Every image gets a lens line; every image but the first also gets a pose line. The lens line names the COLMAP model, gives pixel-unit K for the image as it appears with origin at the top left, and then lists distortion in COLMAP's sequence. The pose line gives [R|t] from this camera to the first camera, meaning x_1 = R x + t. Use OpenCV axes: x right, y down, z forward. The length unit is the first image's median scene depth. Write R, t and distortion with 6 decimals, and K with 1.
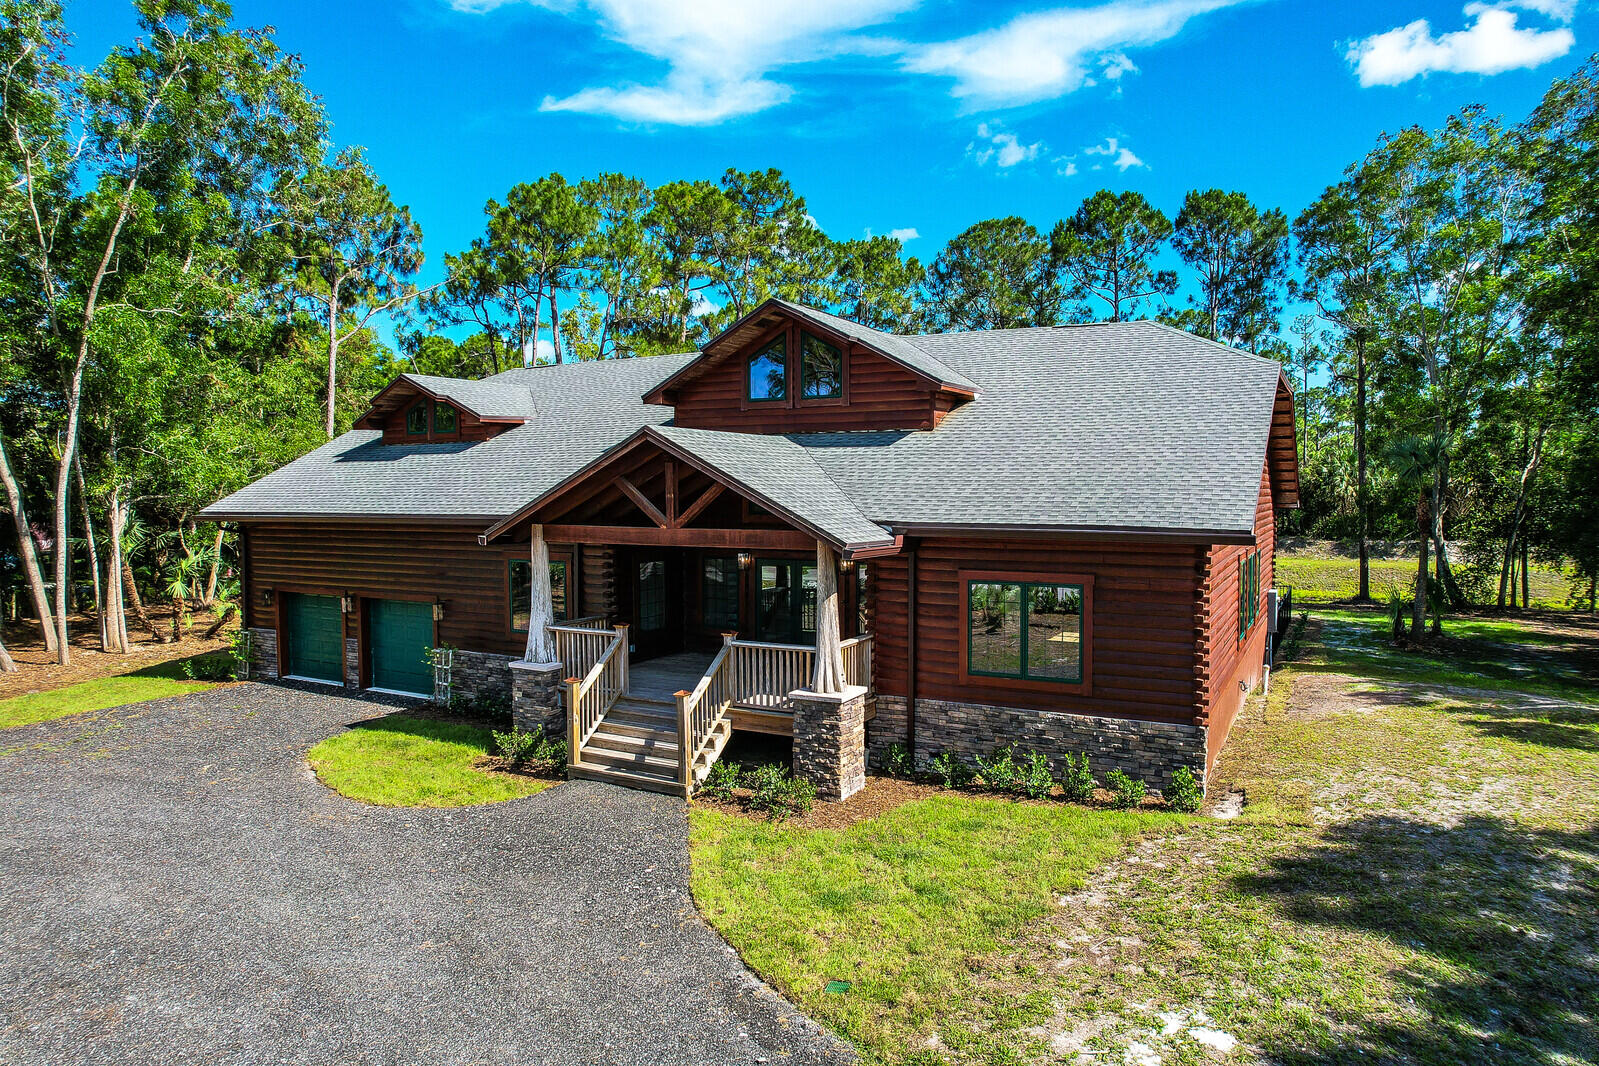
lens RADIAL K [[1019.1, 0, 808.4], [0, 1019.1, 529.2], [0, 0, 1]] dist [-0.078725, 0.070451]
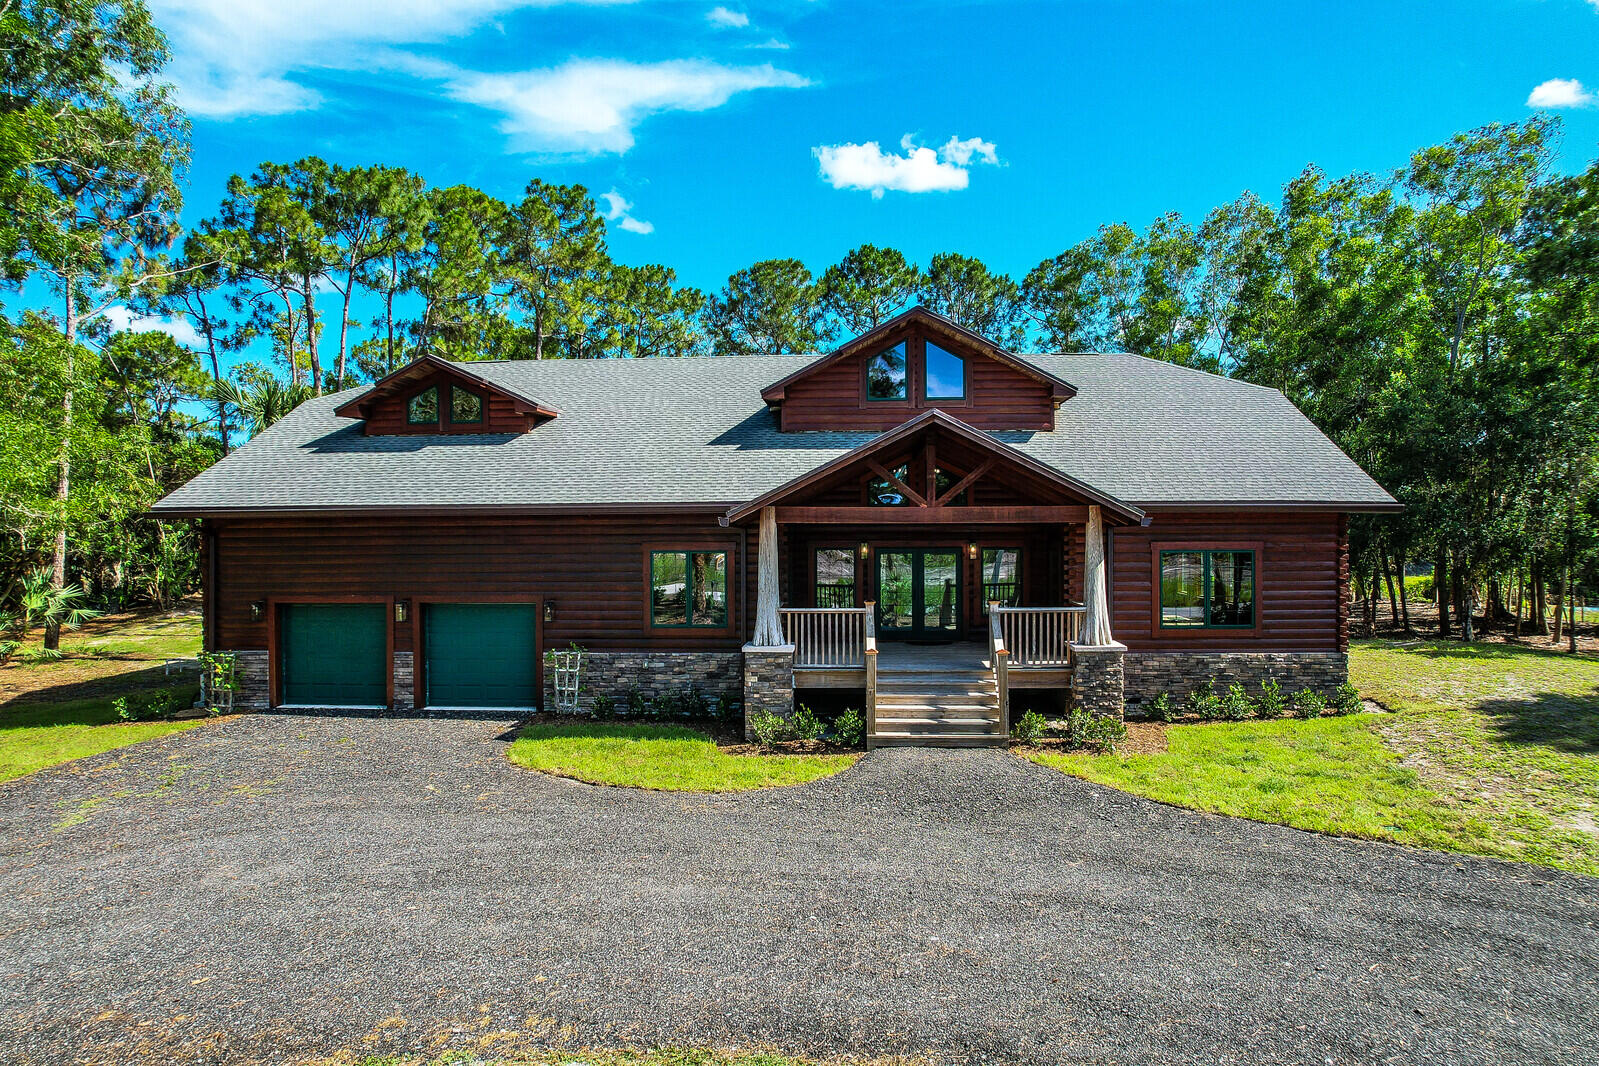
lens RADIAL K [[1019.1, 0, 812.9], [0, 1019.1, 539.8], [0, 0, 1]] dist [-0.078725, 0.070451]
pose [[0.907209, -0.007398, 0.420616, -0.709529], [0.020299, 0.999450, -0.026205, 0.059973], [-0.420191, 0.032312, 0.906860, 0.081925]]
